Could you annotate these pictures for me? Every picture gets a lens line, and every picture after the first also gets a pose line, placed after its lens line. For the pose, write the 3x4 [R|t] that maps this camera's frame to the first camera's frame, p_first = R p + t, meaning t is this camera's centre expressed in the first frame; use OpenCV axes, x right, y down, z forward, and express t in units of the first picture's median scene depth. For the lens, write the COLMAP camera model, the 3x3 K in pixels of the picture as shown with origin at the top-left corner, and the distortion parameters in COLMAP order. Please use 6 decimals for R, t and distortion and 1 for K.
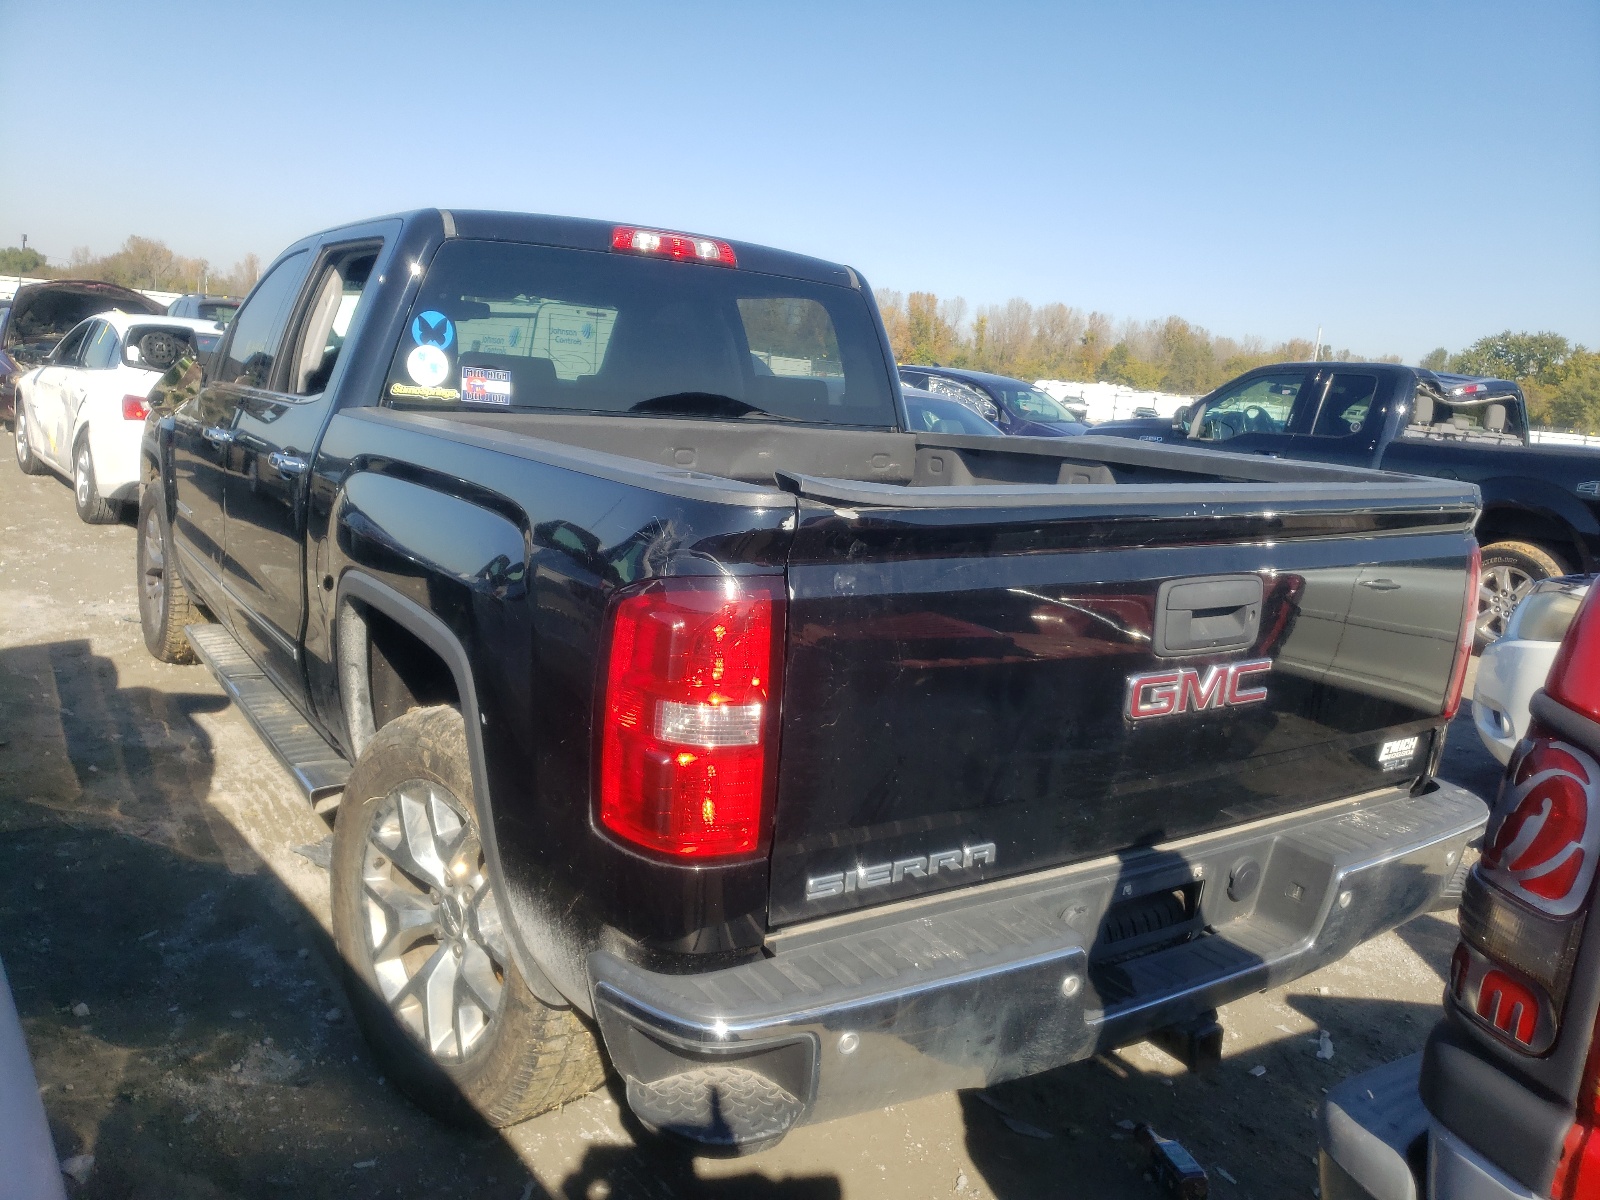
lens RADIAL K [[1255.4, 0, 811.1], [0, 1255.4, 599.4], [0, 0, 1]] dist [0.006964, 0.002951]
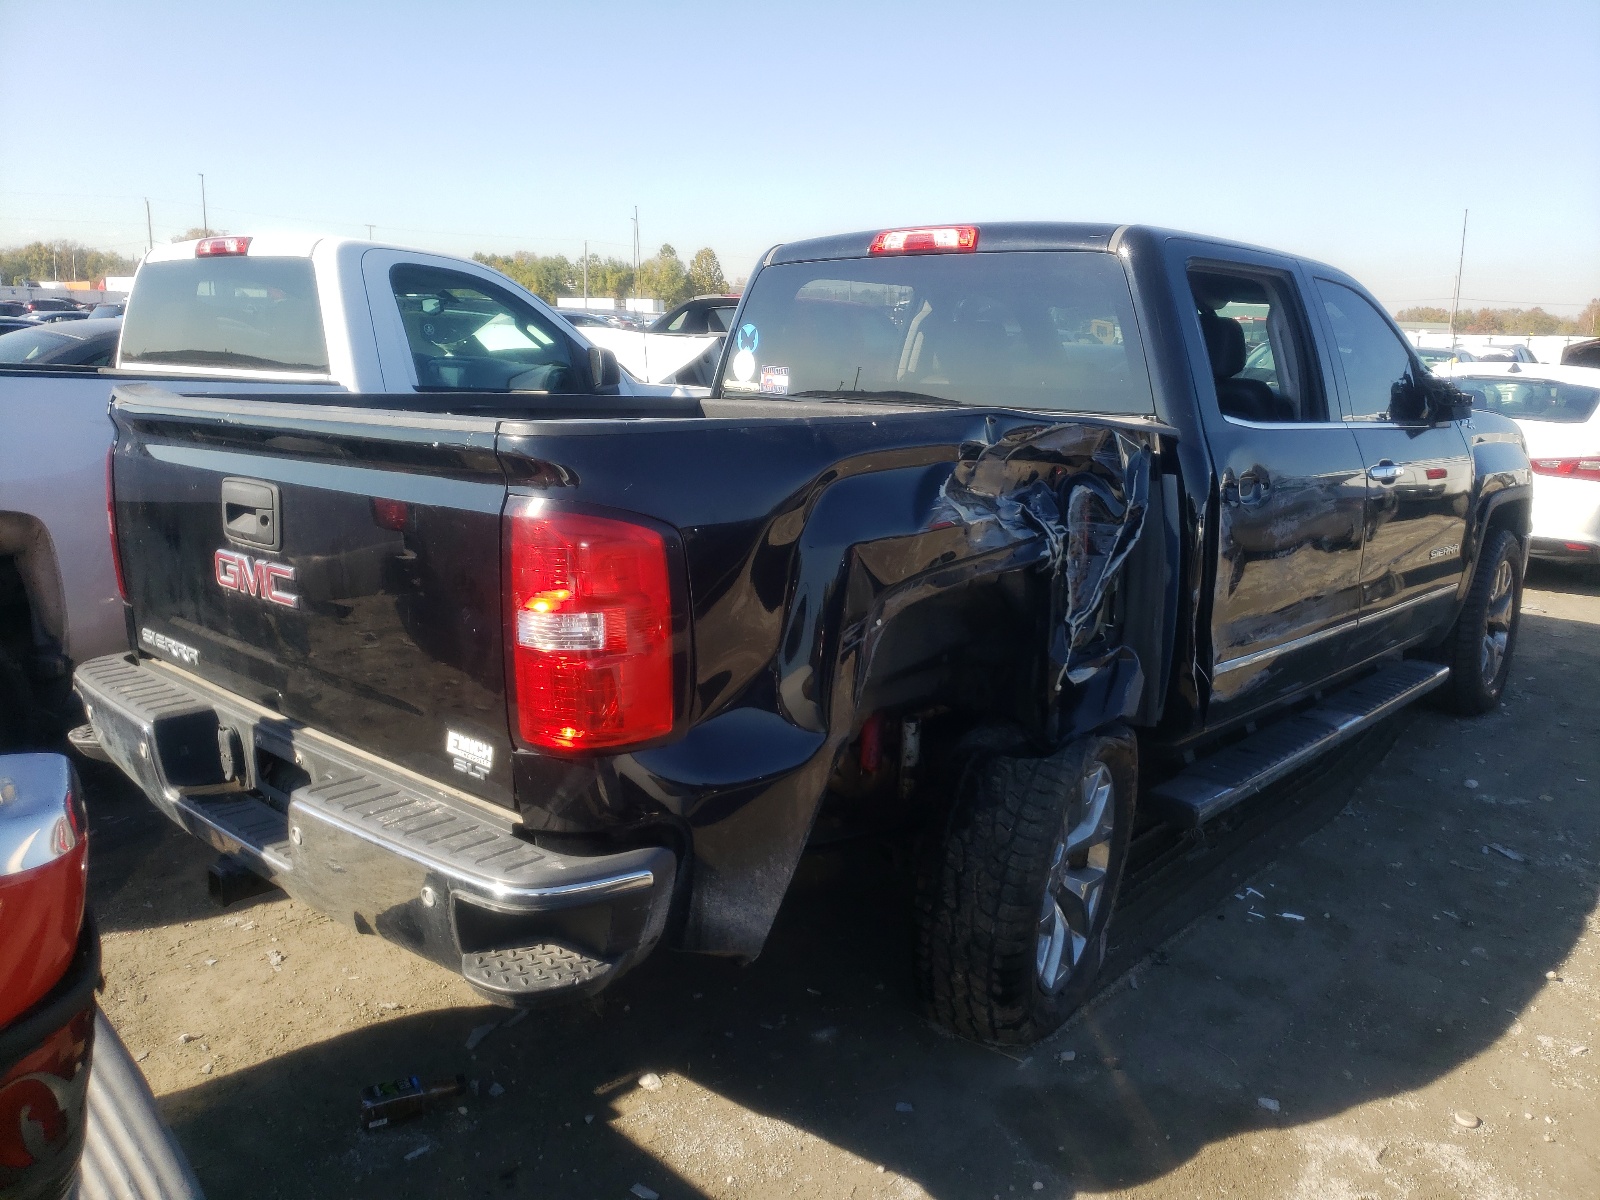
lens RADIAL K [[1255.4, 0, 811.1], [0, 1255.4, 599.4], [0, 0, 1]] dist [0.006964, 0.002951]
pose [[0.233833, 0.116293, -0.965297, 1.004761], [-0.176760, 0.981361, 0.075410, -0.058102], [0.956074, 0.152993, 0.250030, 0.778036]]
